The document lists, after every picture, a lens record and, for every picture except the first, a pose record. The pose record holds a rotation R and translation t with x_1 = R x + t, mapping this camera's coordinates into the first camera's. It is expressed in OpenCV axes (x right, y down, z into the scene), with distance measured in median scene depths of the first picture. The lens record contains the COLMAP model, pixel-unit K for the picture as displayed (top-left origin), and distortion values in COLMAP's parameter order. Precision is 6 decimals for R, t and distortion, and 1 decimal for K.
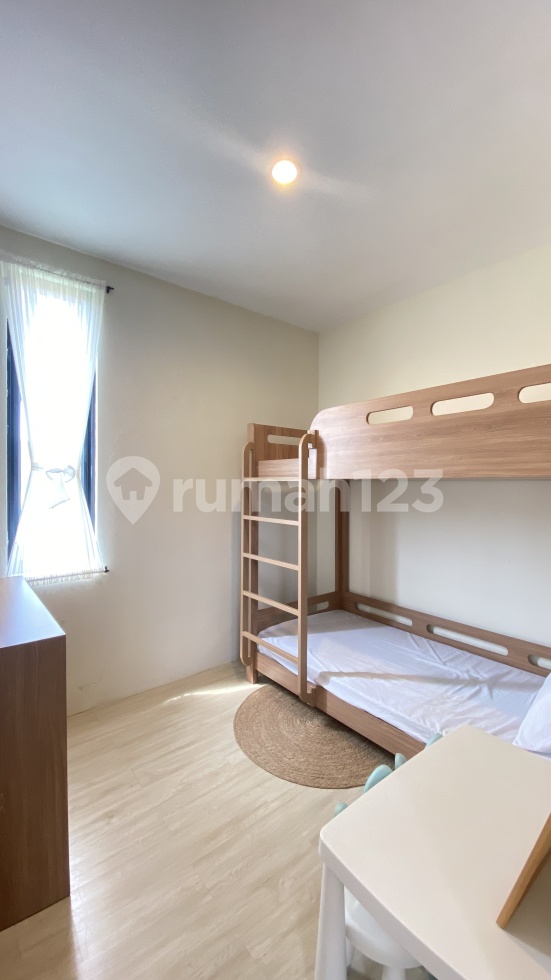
lens RADIAL K [[391.5, 0, 276.7], [0, 391.5, 486.3], [0, 0, 1]] dist [0.035417, -0.038804]
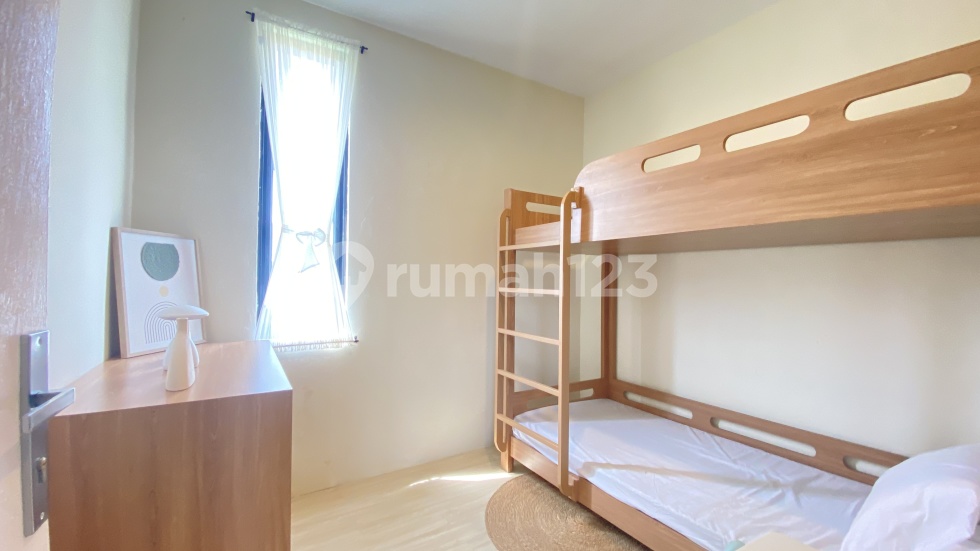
lens RADIAL K [[392.4, 0, 490.0], [0, 392.4, 275.5], [0, 0, 1]] dist [0.019456, -0.019763]
pose [[0.992490, 0.007474, -0.122098, 0.007175], [-0.009980, 0.999752, -0.019928, 0.074996], [0.121919, 0.020997, 0.992318, 0.095070]]
